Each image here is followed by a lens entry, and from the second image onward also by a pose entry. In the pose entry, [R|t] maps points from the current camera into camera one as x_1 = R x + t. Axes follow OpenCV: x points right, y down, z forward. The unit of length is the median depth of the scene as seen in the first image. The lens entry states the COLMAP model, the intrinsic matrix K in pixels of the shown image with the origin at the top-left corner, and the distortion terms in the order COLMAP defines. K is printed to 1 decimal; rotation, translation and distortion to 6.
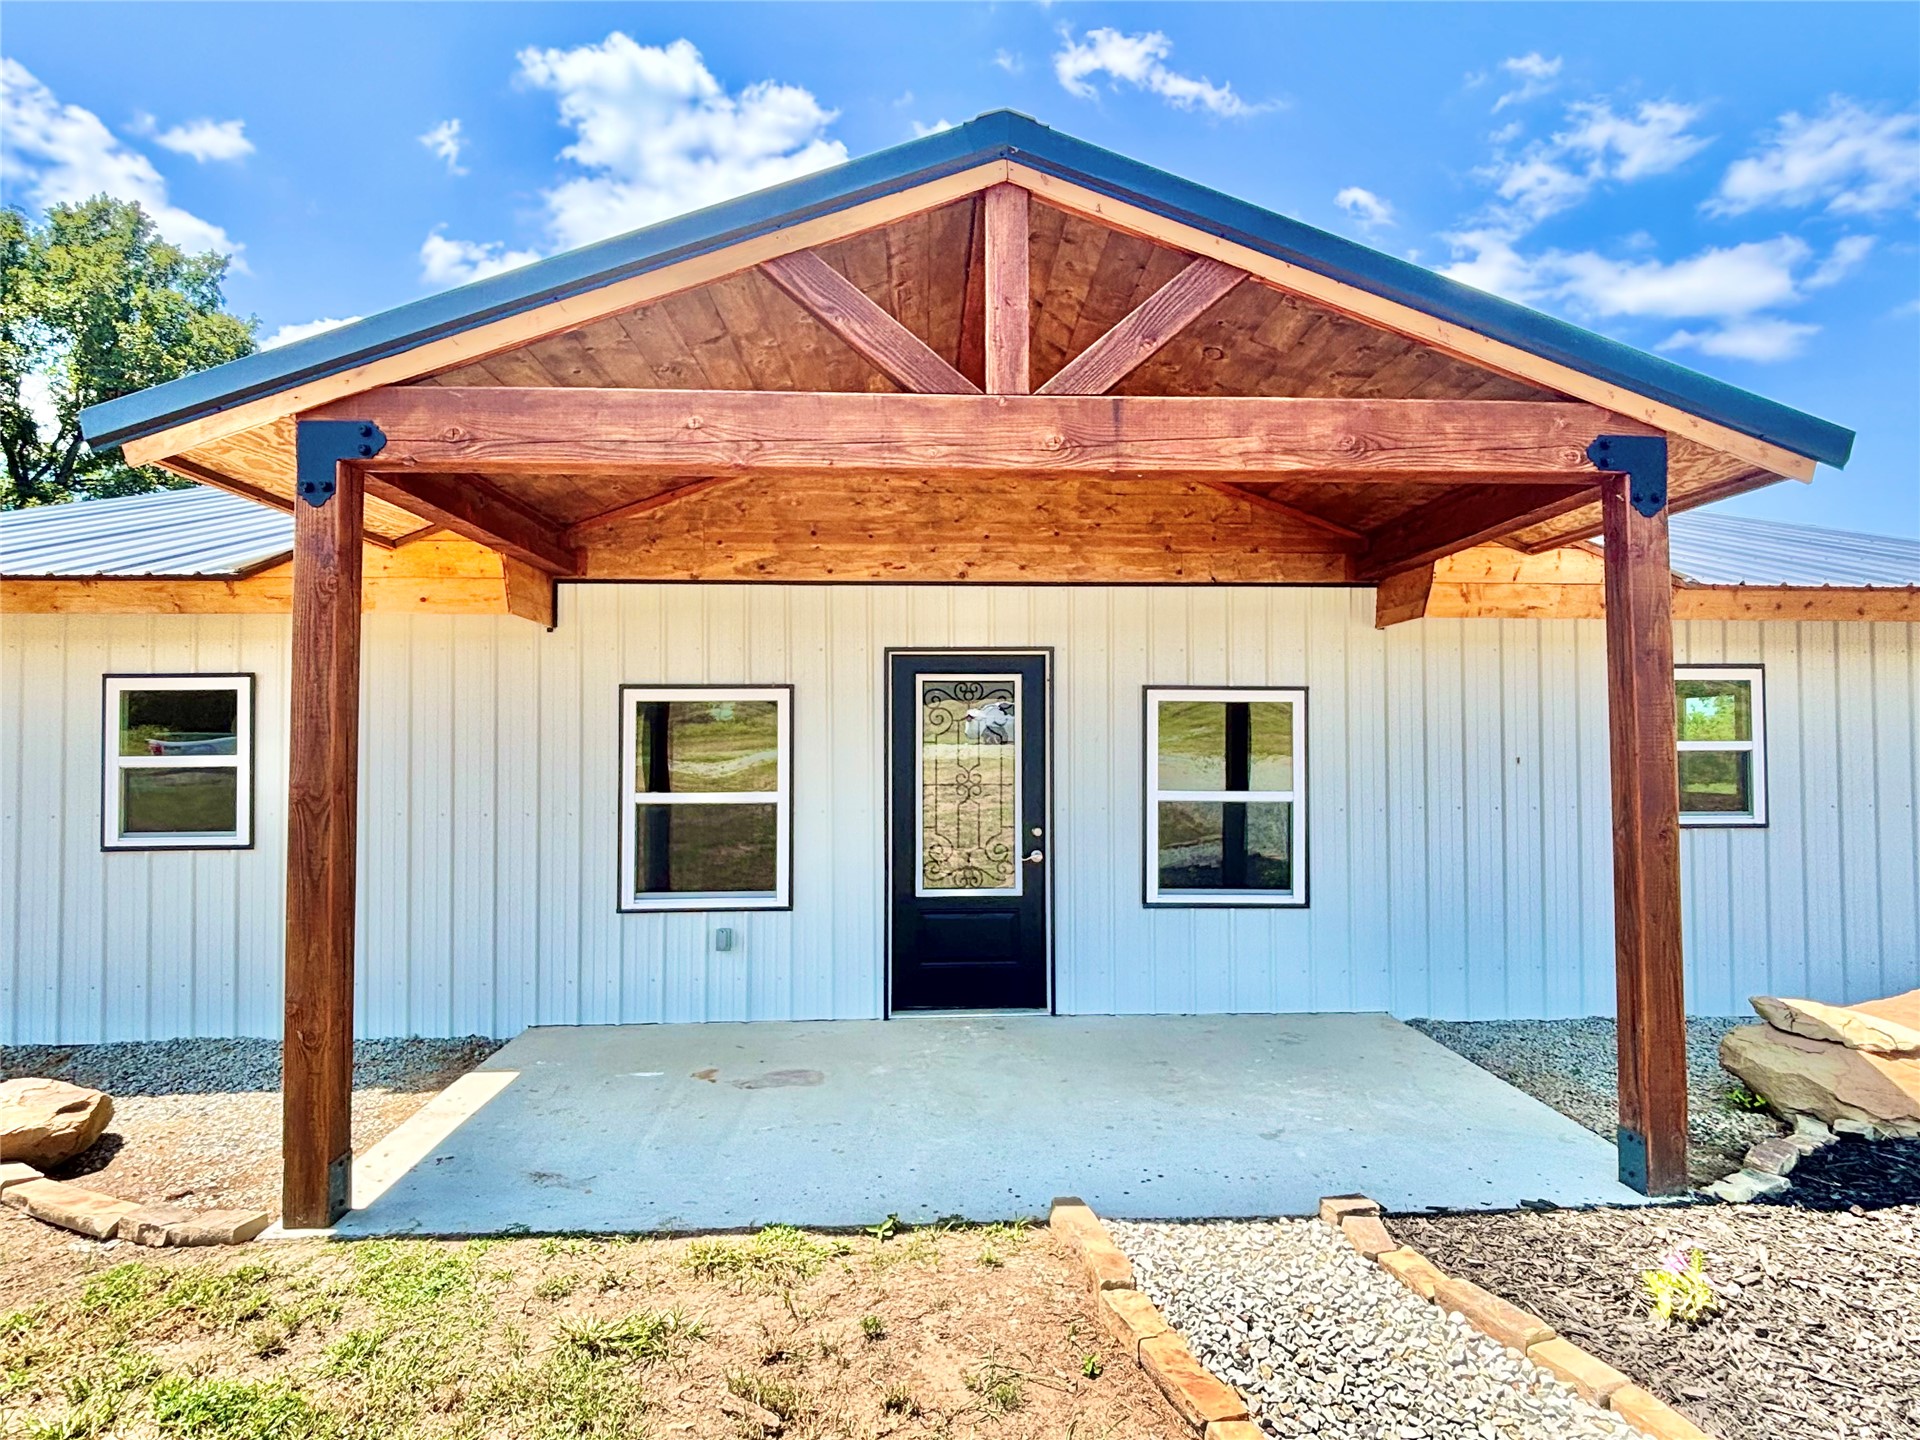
lens RADIAL K [[1050.7, 0, 955.2], [0, 1050.7, 708.9], [0, 0, 1]] dist [-0.000060, 0.000027]
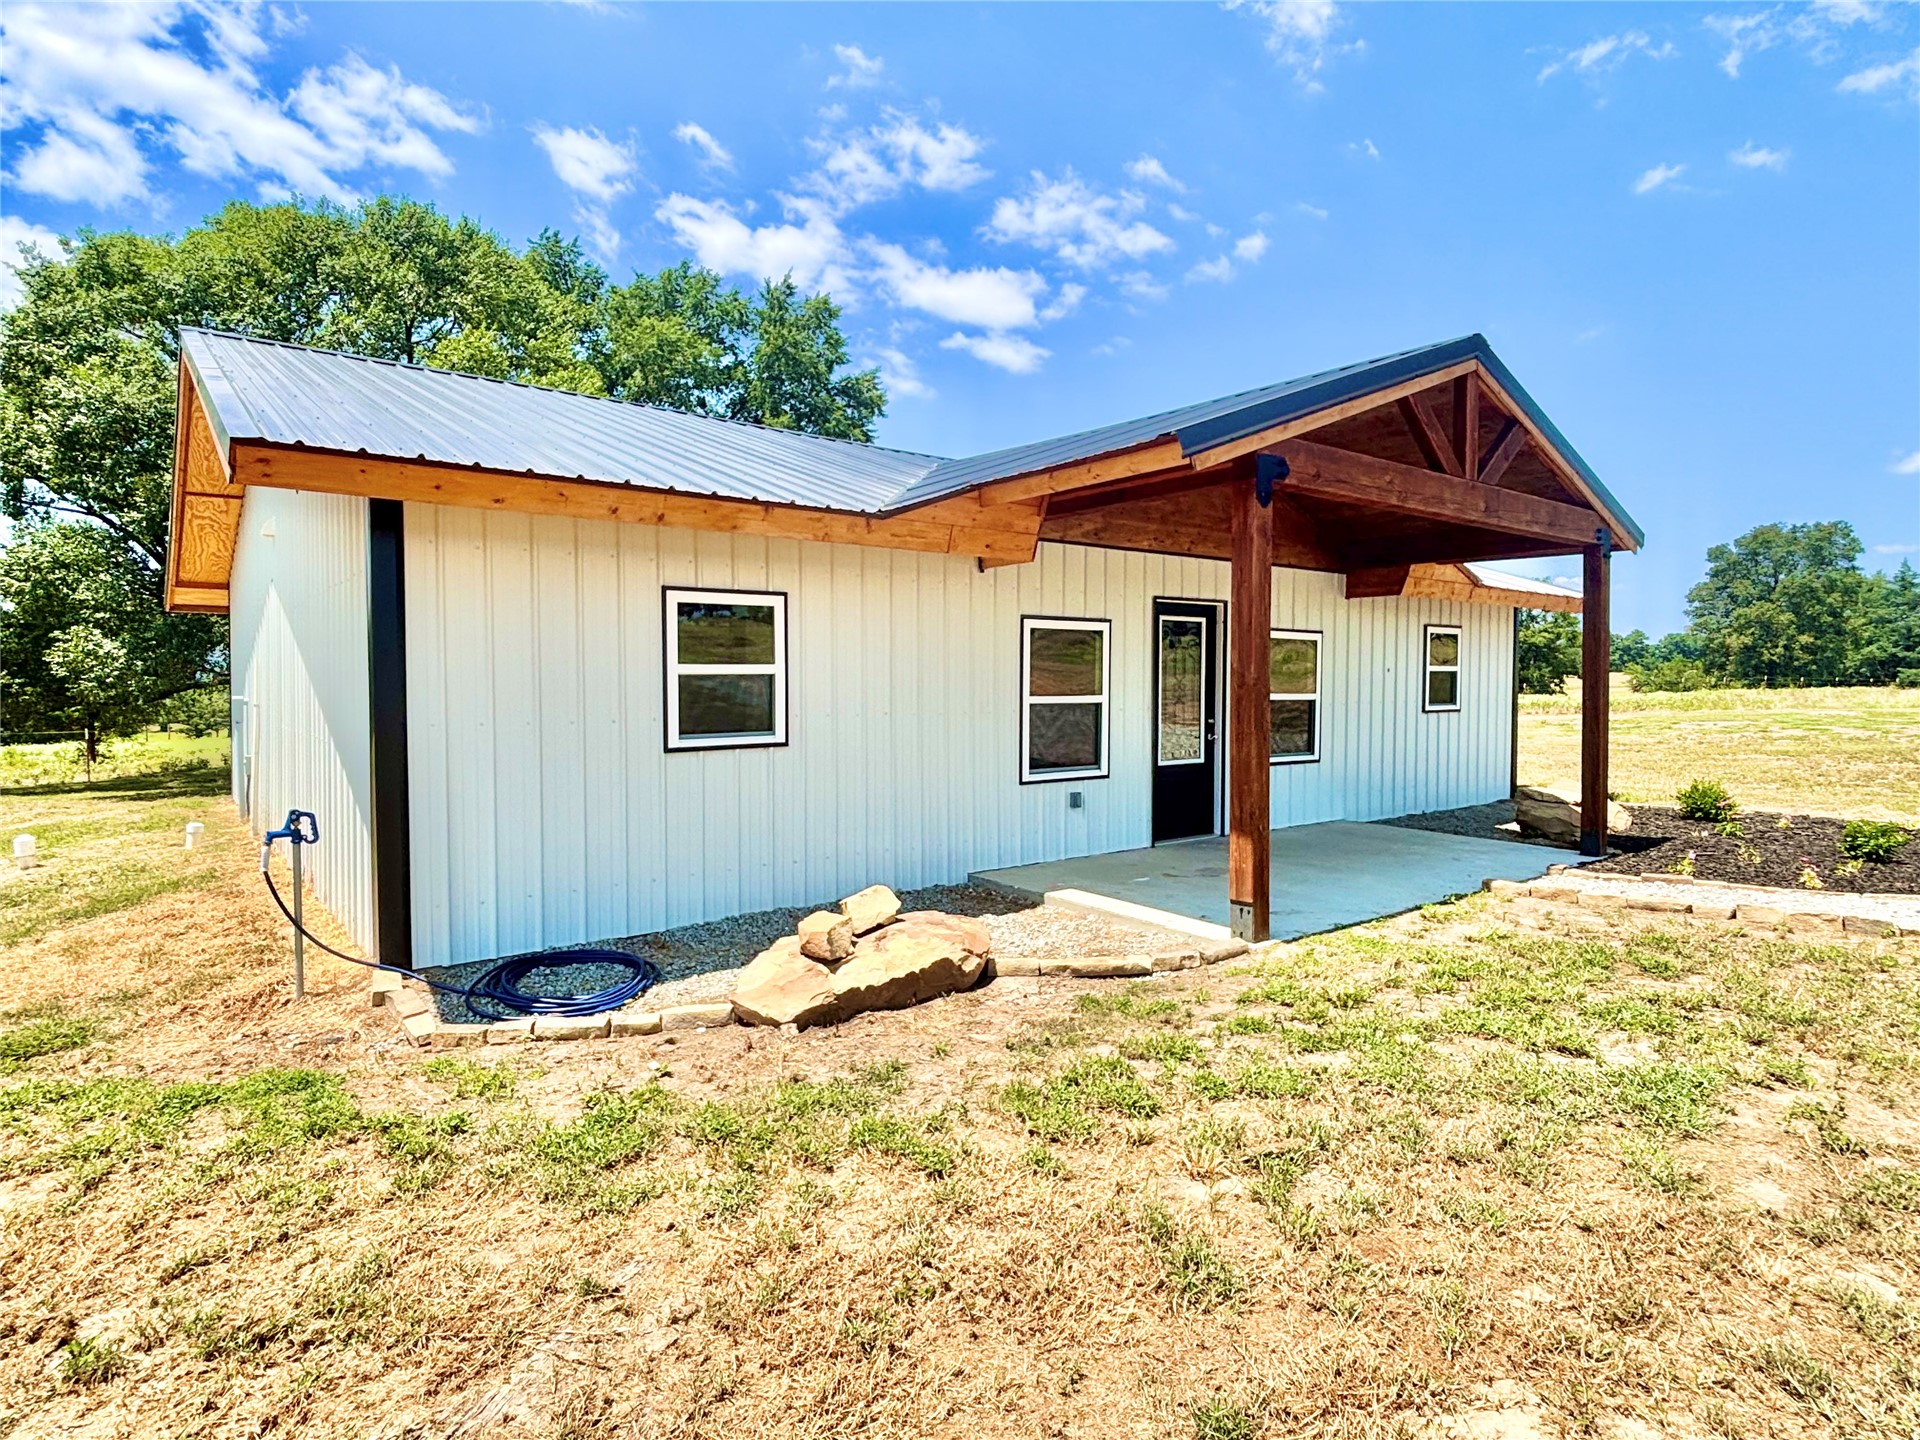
lens RADIAL K [[1050.7, 0, 955.2], [0, 1050.7, 708.9], [0, 0, 1]] dist [-0.000060, 0.000027]
pose [[0.818472, -0.012814, 0.574403, -1.148562], [-0.023805, 0.998137, 0.056186, 0.023042], [-0.574053, -0.059660, 0.816642, -0.042973]]
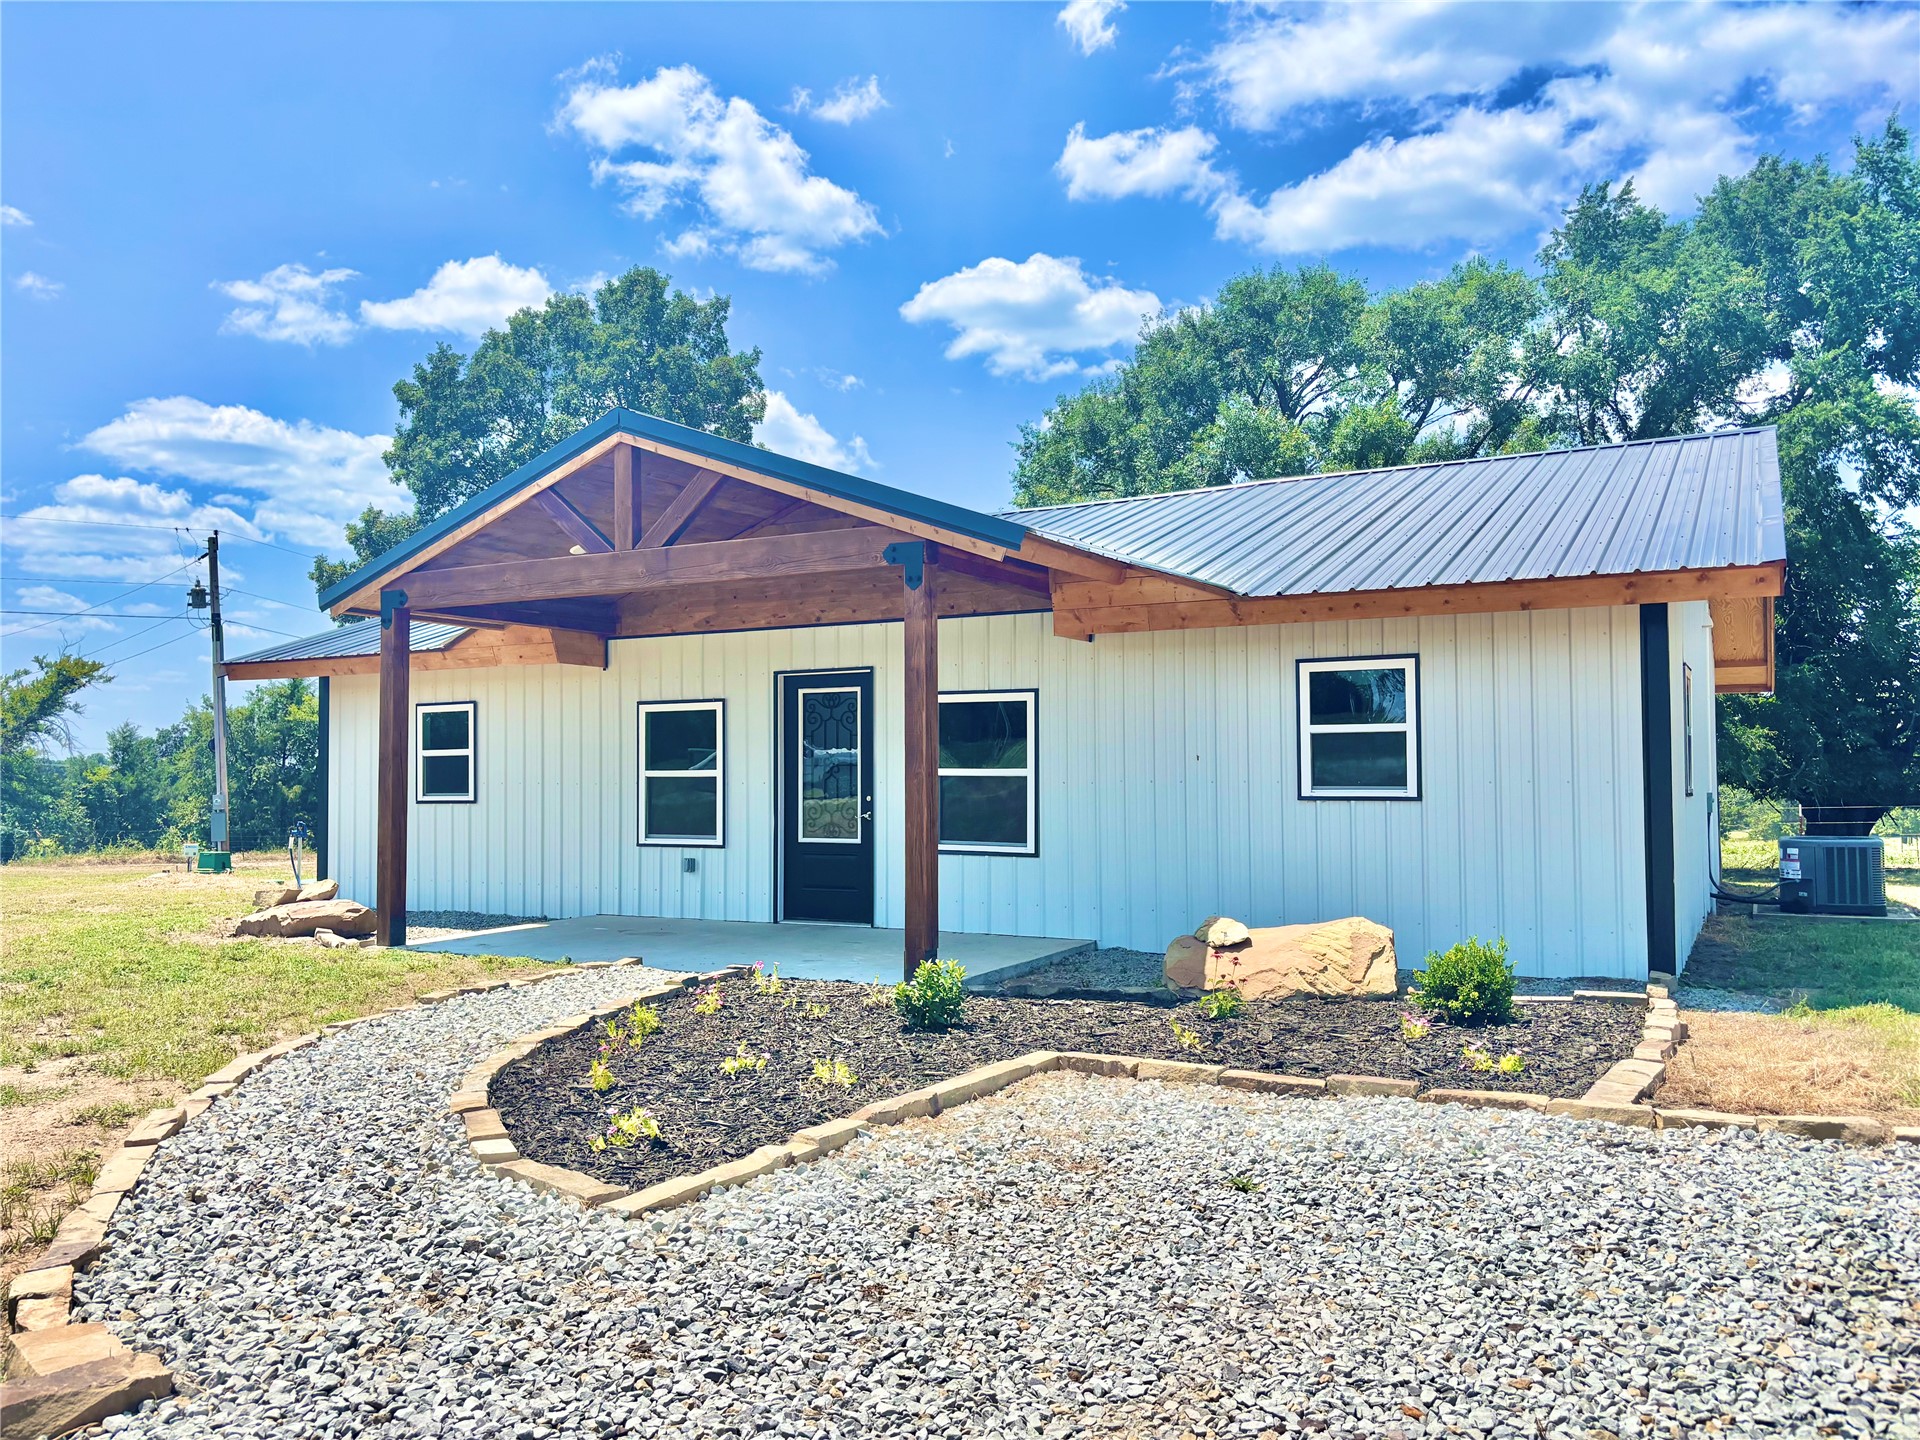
lens RADIAL K [[1429.9, 0, 963.5], [0, 1429.9, 728.5], [0, 0, 1]] dist [-0.007608, -0.001360]
pose [[0.855313, -0.017709, -0.517809, 1.208961], [0.022774, 0.999735, 0.003426, 0.020659], [0.517611, -0.014723, 0.855489, -0.581710]]
